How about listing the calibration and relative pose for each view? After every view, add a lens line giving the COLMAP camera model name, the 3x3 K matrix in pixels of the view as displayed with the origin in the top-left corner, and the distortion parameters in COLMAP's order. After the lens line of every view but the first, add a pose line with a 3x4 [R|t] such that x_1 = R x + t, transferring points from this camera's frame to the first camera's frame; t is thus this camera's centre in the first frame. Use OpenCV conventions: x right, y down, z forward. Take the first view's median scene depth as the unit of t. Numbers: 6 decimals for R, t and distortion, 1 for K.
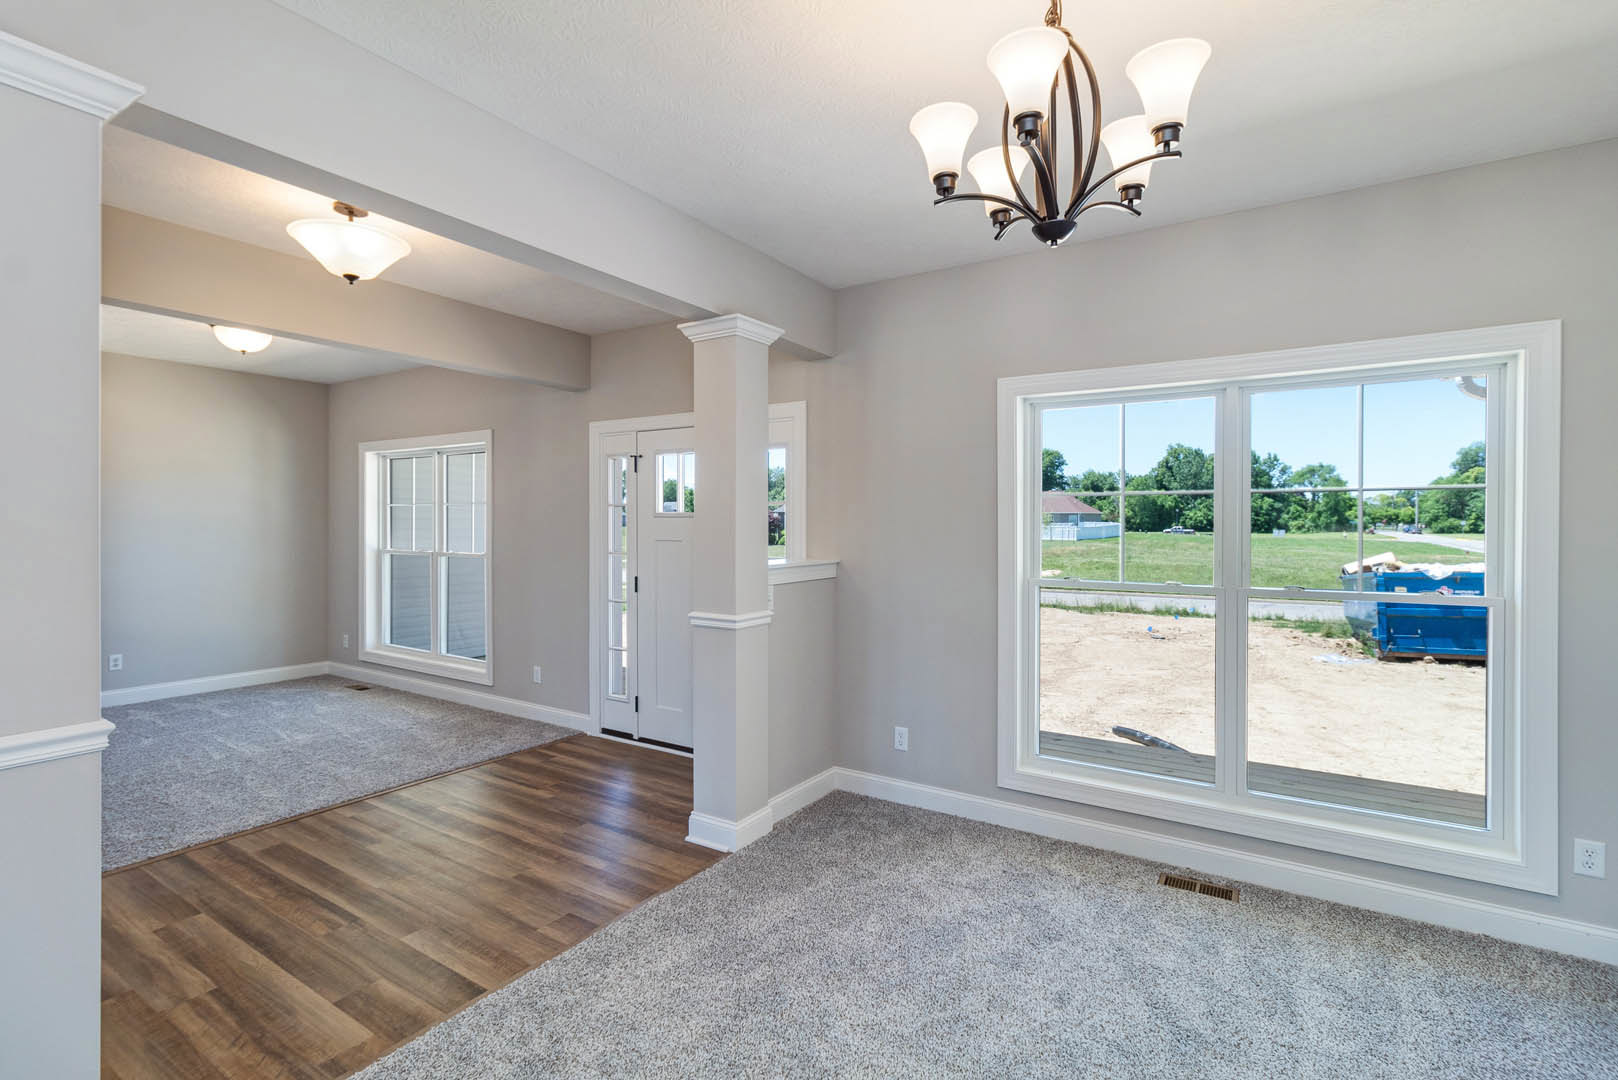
lens RADIAL K [[750.3, 0, 818.4], [0, 750.3, 523.2], [0, 0, 1]] dist [0.001304, 0.001125]
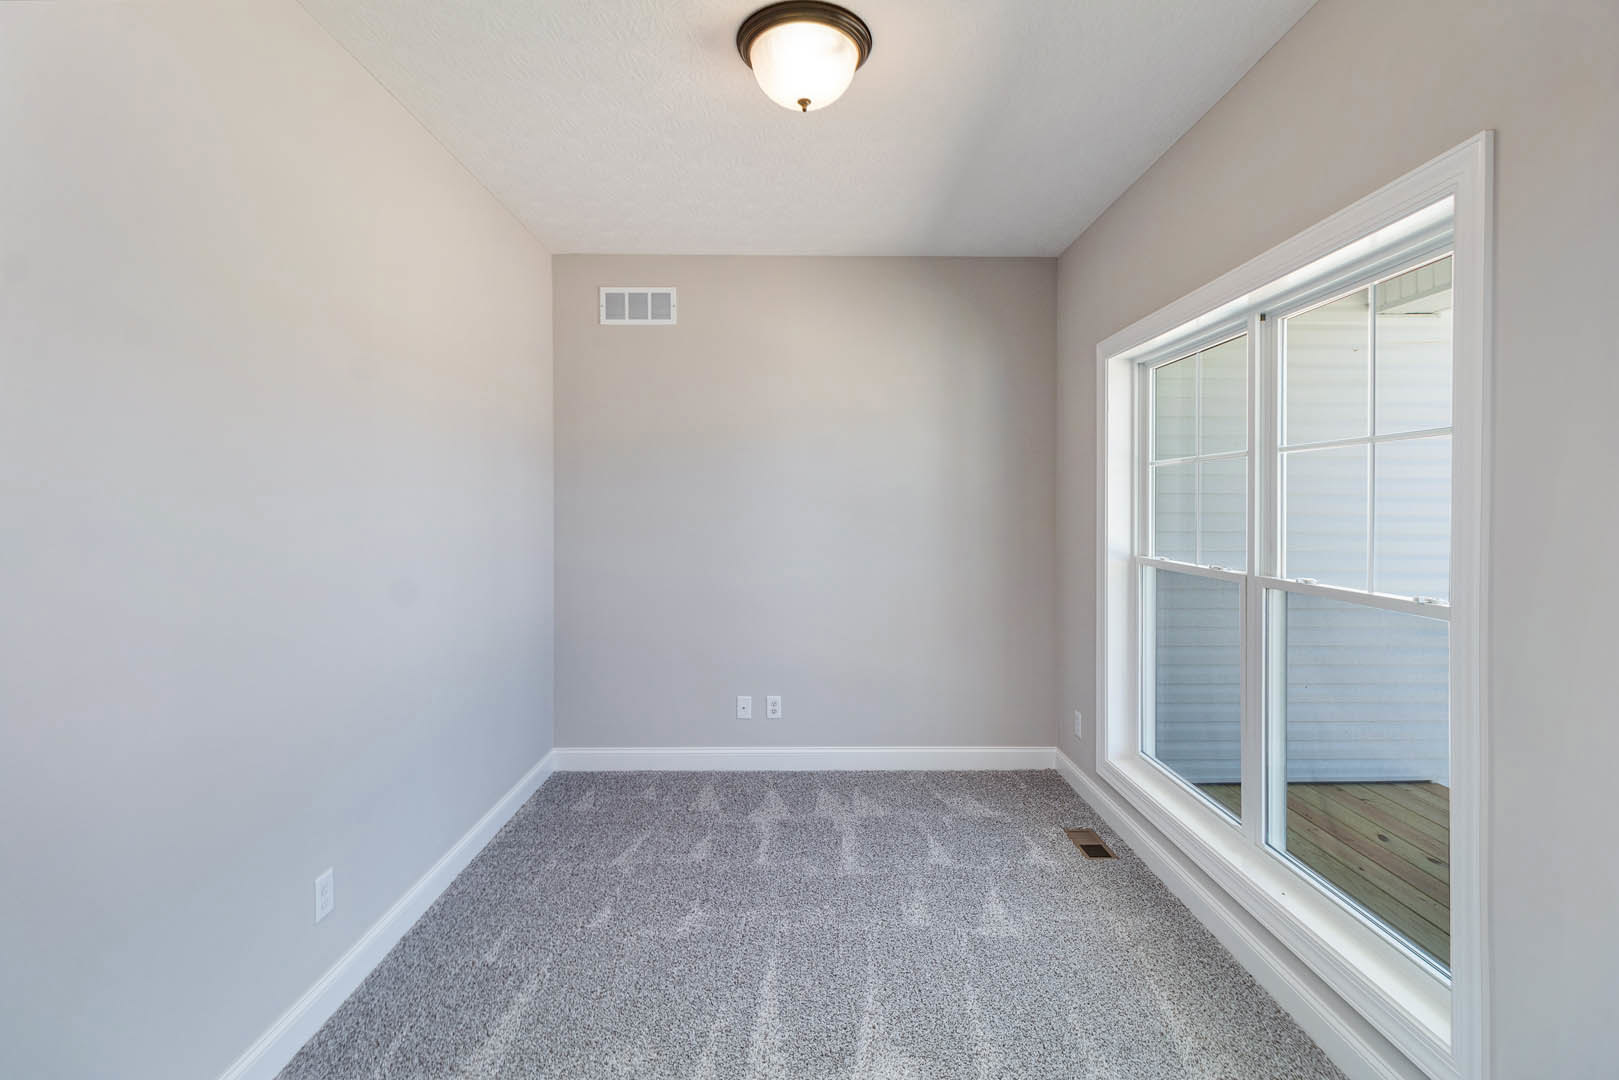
lens RADIAL K [[750.2, 0, 819.2], [0, 750.2, 514.4], [0, 0, 1]] dist [0.001437, 0.000460]
pose [[0.551786, 0.007179, -0.833955, -0.312588], [0.001997, 0.999949, 0.009929, 0.002317], [0.833983, -0.007144, 0.551744, 0.601918]]
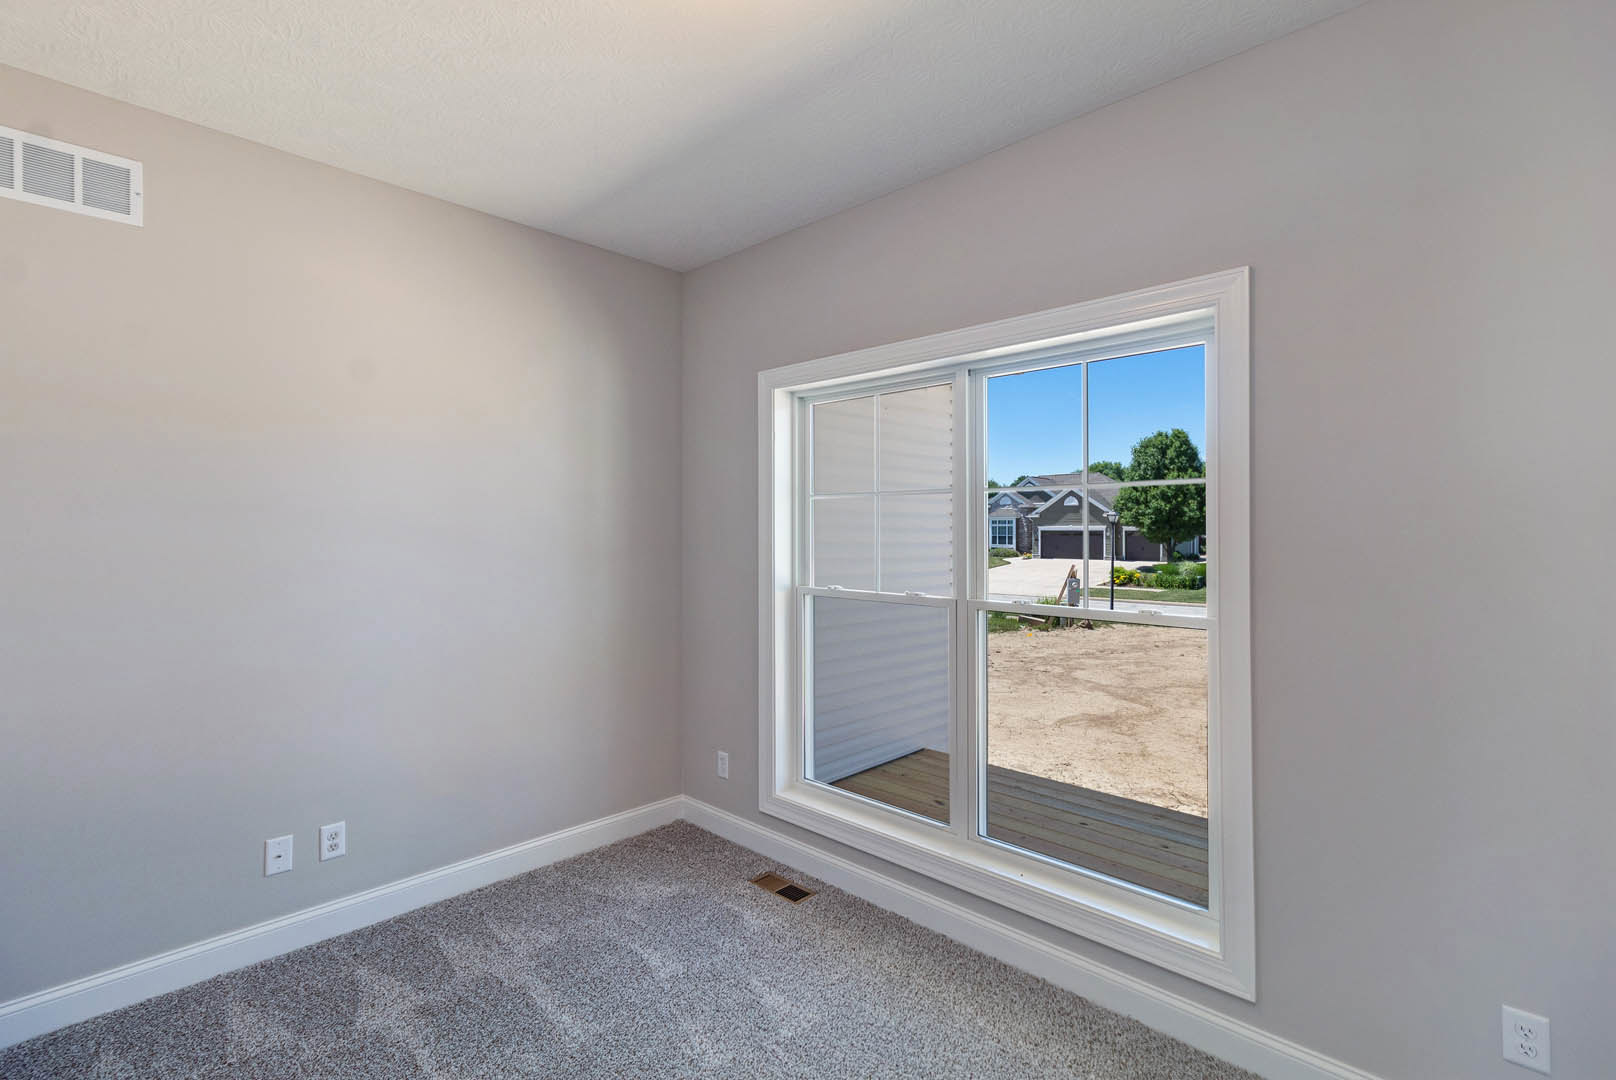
lens RADIAL K [[747.7, 0, 818.4], [0, 747.7, 525.9], [0, 0, 1]] dist [0.001607, 0.000124]
pose [[0.980811, -0.003689, -0.194928, -0.508983], [0.002565, 0.999979, -0.006019, -0.002376], [0.194947, 0.005404, 0.980799, 0.558526]]
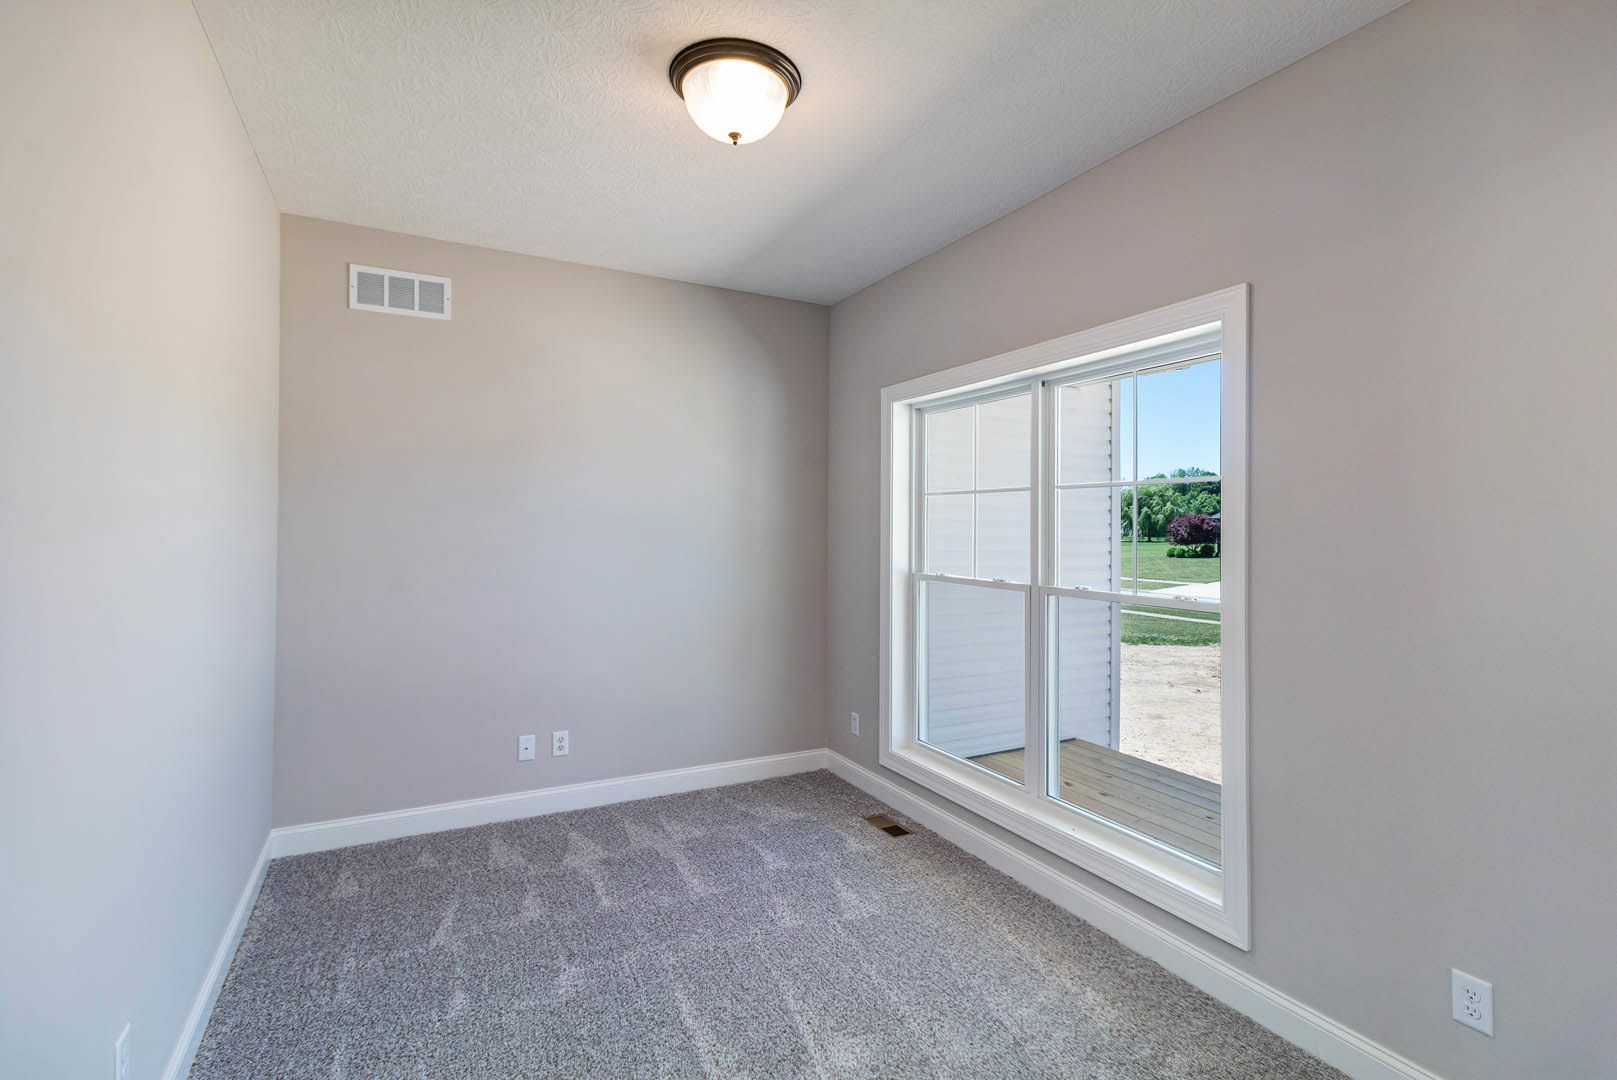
lens RADIAL K [[749.9, 0, 817.9], [0, 749.9, 523.2], [0, 0, 1]] dist [0.001304, 0.001125]
pose [[0.872270, 0.000212, -0.489025, -0.395611], [-0.004932, 0.999953, -0.008364, 0.002155], [0.489000, 0.009707, 0.872229, 0.502468]]
